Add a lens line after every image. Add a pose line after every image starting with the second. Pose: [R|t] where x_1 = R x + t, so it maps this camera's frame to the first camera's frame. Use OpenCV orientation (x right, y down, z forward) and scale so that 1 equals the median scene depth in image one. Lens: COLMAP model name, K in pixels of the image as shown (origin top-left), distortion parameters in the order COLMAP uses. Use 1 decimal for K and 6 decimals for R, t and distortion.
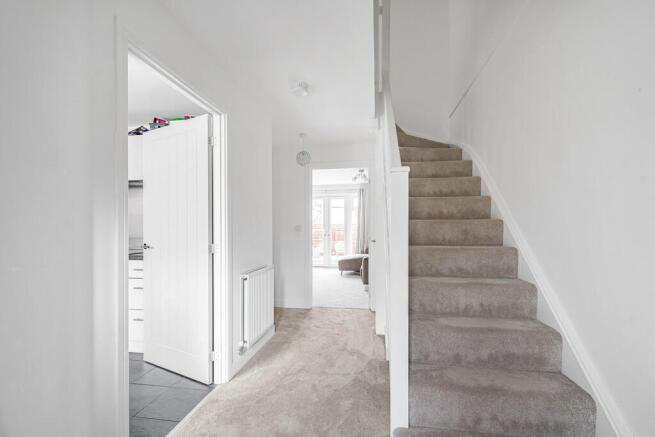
lens RADIAL K [[316.3, 0, 327.5], [0, 316.3, 218.5], [0, 0, 1]] dist [-0.000208, -0.000206]
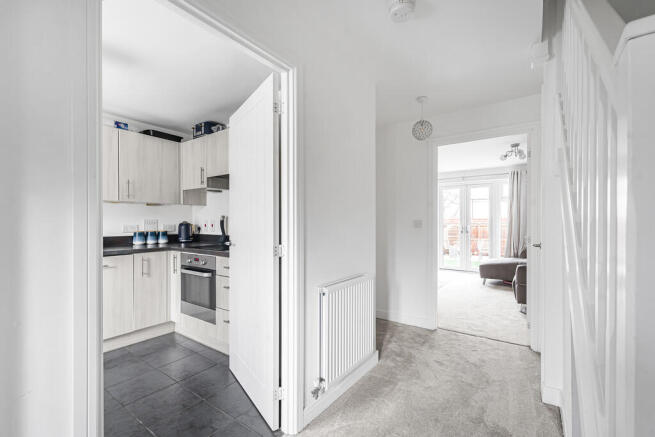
lens RADIAL K [[290.6, 0, 327.5], [0, 290.6, 218.5], [0, 0, 1]] dist [0.009910, -0.000477]
pose [[0.893246, 0.001722, -0.449566, 0.036755], [0.006662, 0.999832, 0.017066, 0.005044], [0.449520, -0.018239, 0.893084, 0.311431]]
